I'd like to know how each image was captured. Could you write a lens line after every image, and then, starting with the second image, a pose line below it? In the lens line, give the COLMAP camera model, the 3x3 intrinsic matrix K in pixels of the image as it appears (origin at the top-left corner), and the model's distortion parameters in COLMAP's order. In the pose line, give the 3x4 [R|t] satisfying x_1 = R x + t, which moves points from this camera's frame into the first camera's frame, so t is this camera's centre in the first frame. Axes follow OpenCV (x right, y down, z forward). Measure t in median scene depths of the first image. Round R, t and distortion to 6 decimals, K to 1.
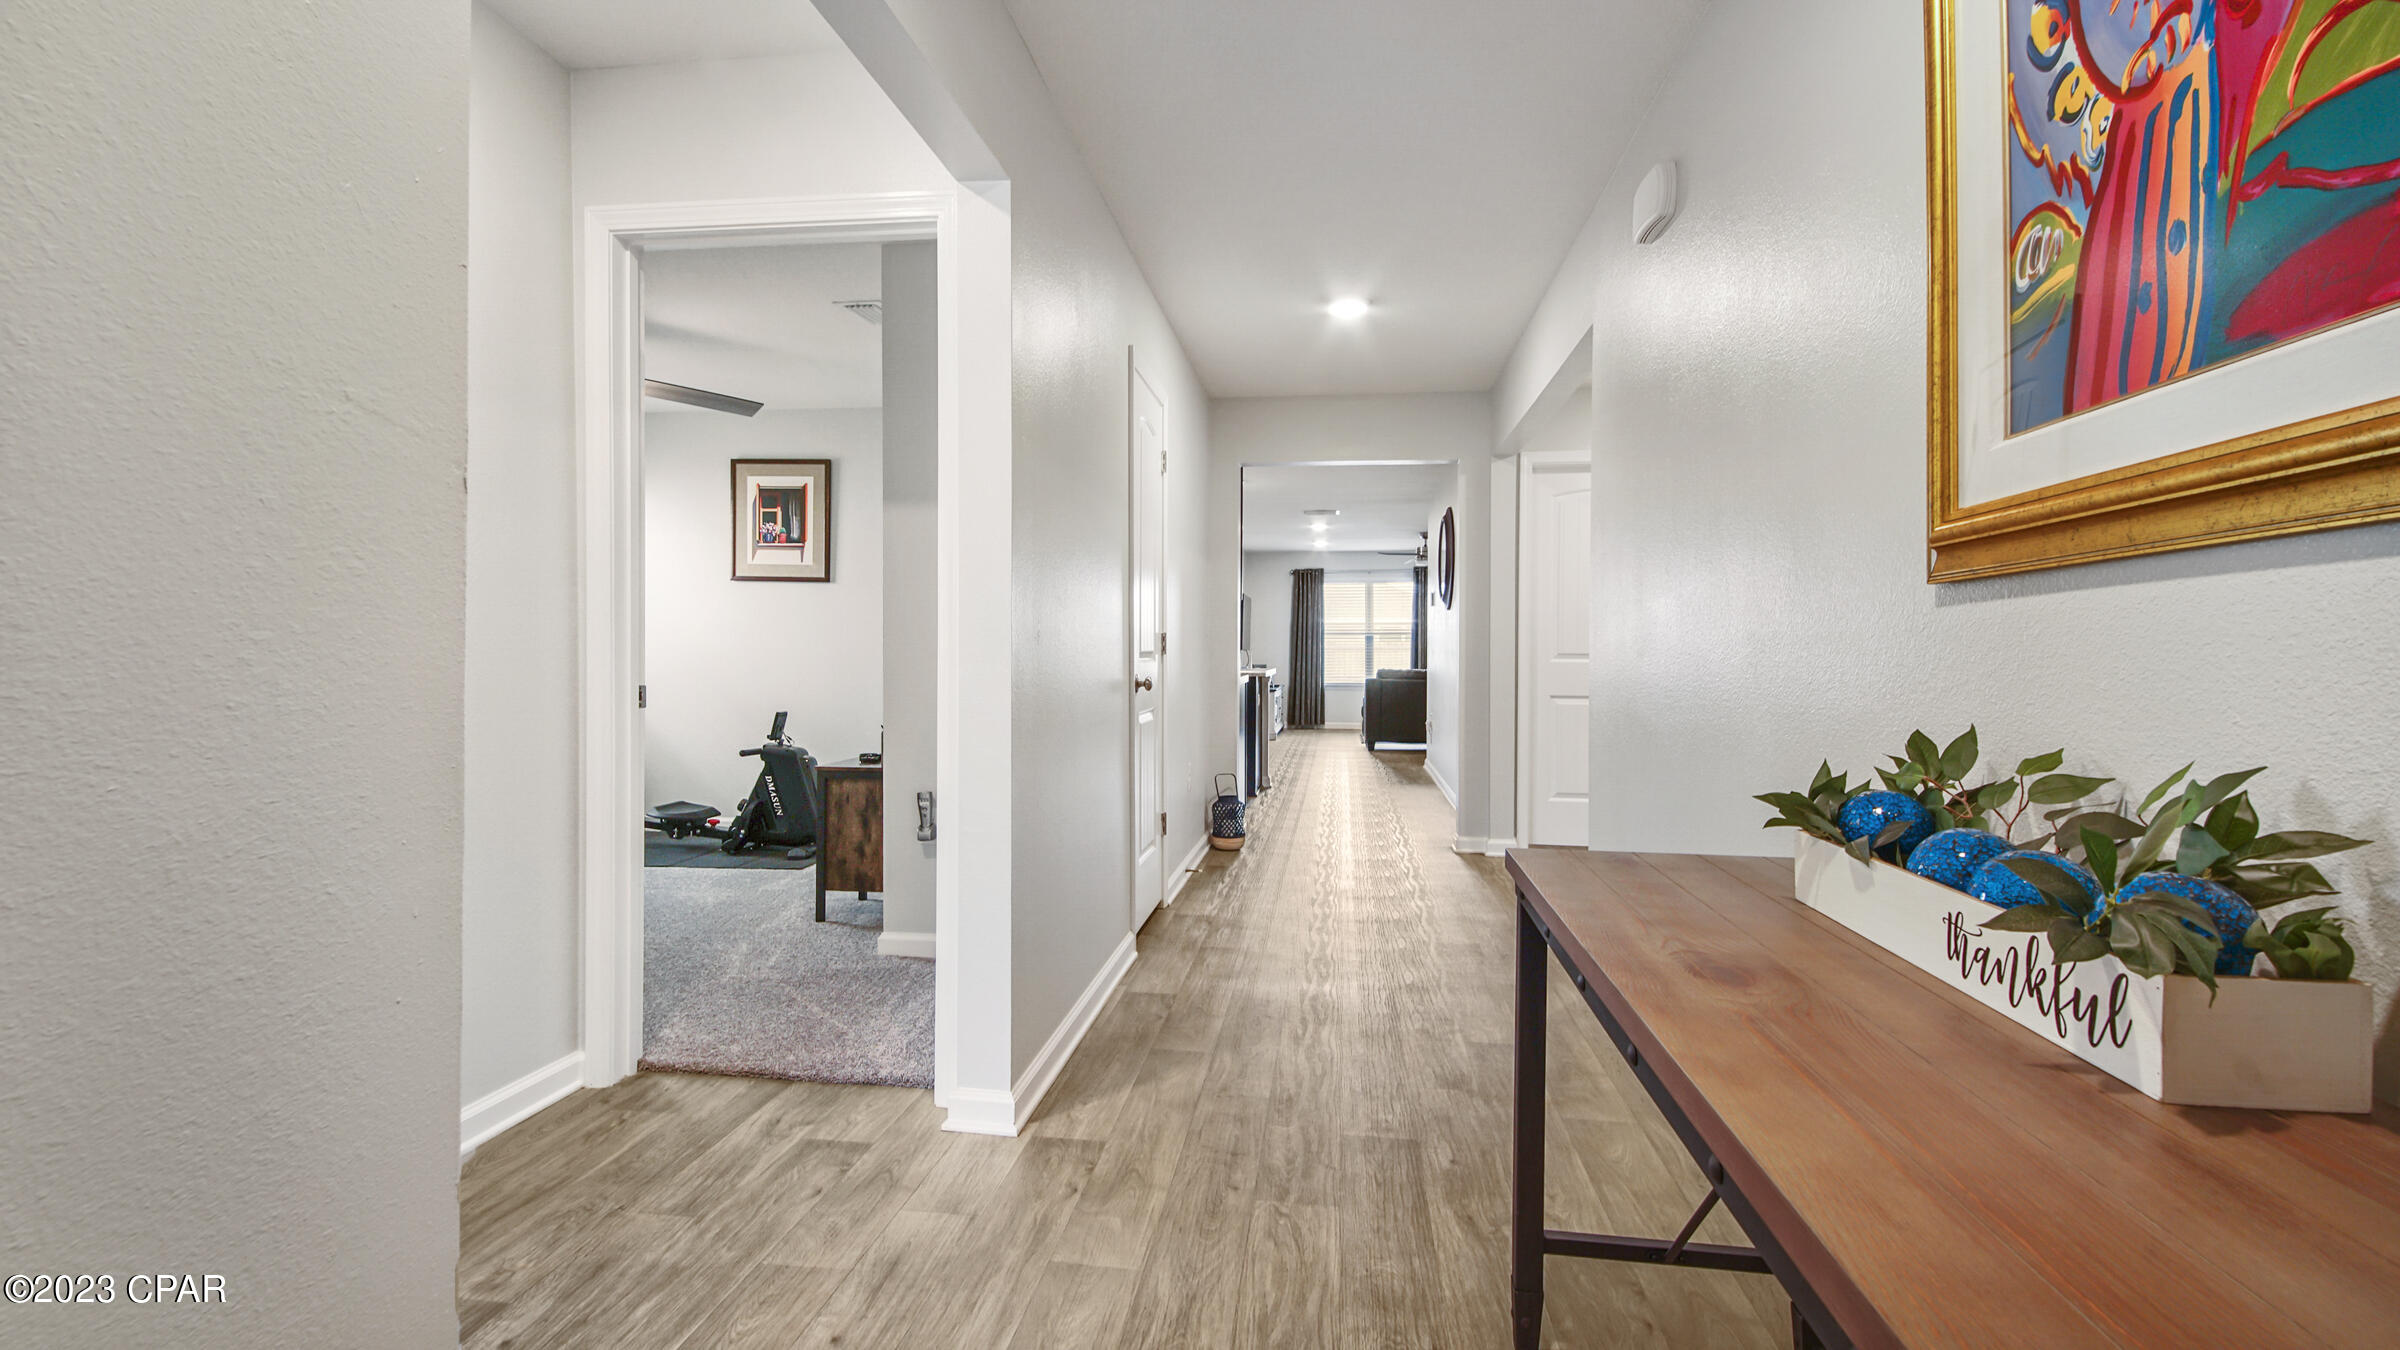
lens RADIAL K [[1053.0, 0, 1186.6], [0, 1053.0, 652.8], [0, 0, 1]] dist [0.017531, -0.010287]
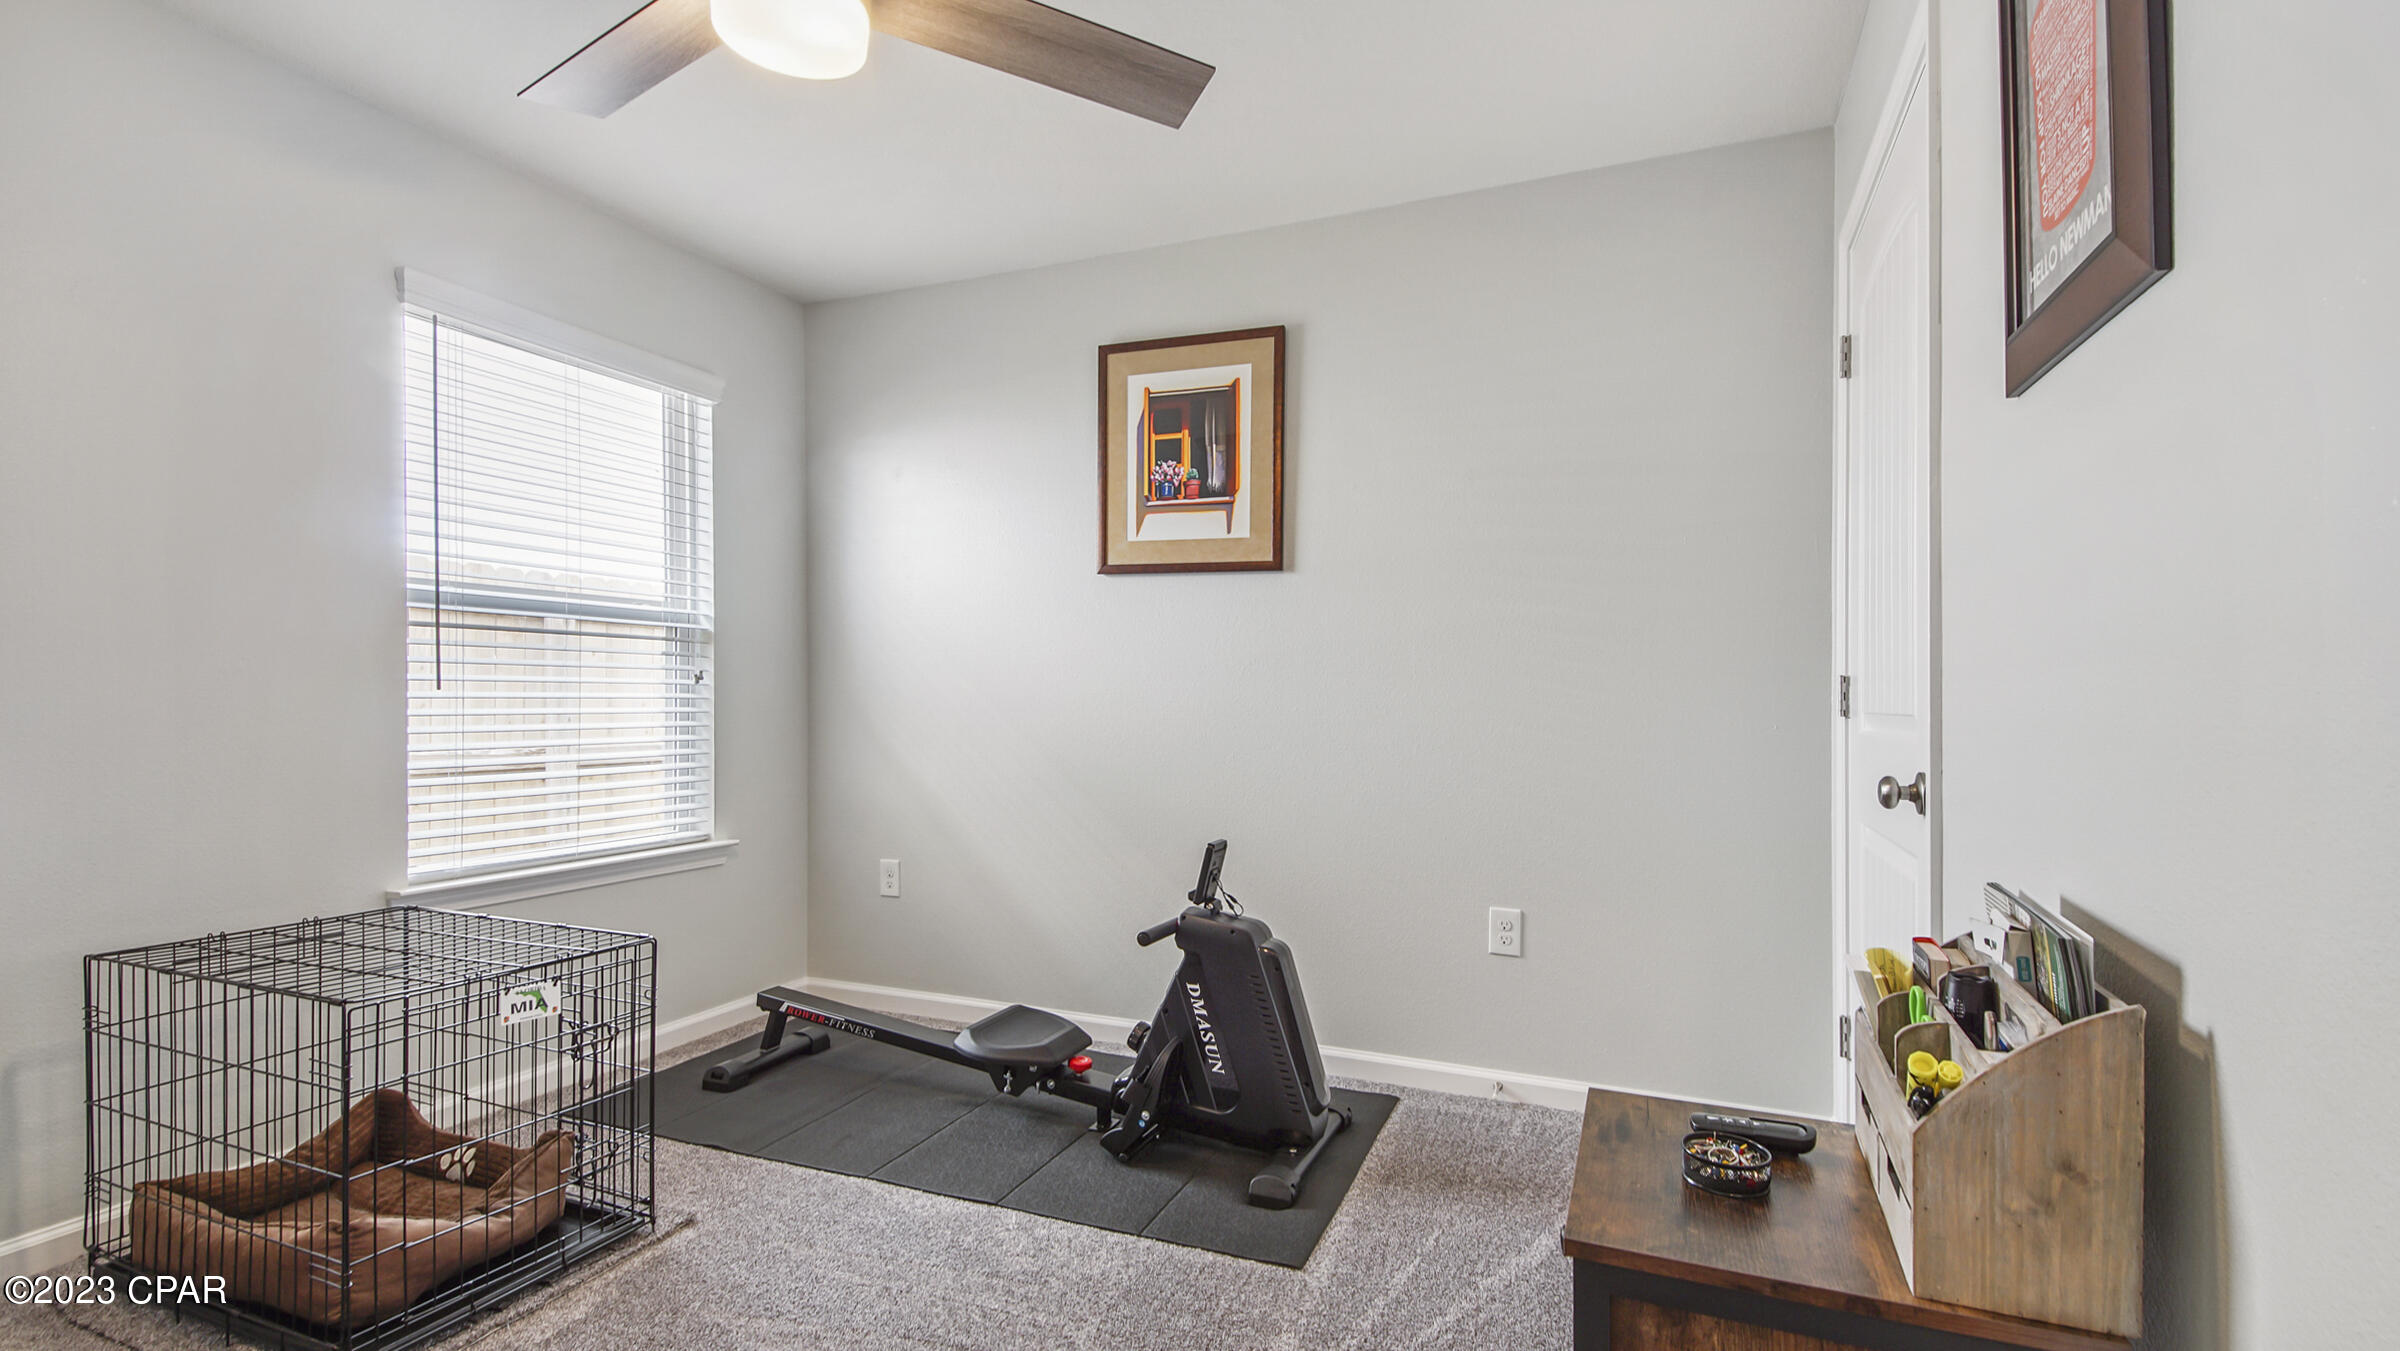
lens RADIAL K [[1053.0, 0, 1204.5], [0, 1053.0, 696.3], [0, 0, 1]] dist [0.017531, -0.010287]
pose [[0.965757, -0.002032, -0.259440, -0.243415], [0.003750, 0.999974, 0.006129, -0.009527], [0.259421, -0.006892, 0.965740, 0.501139]]
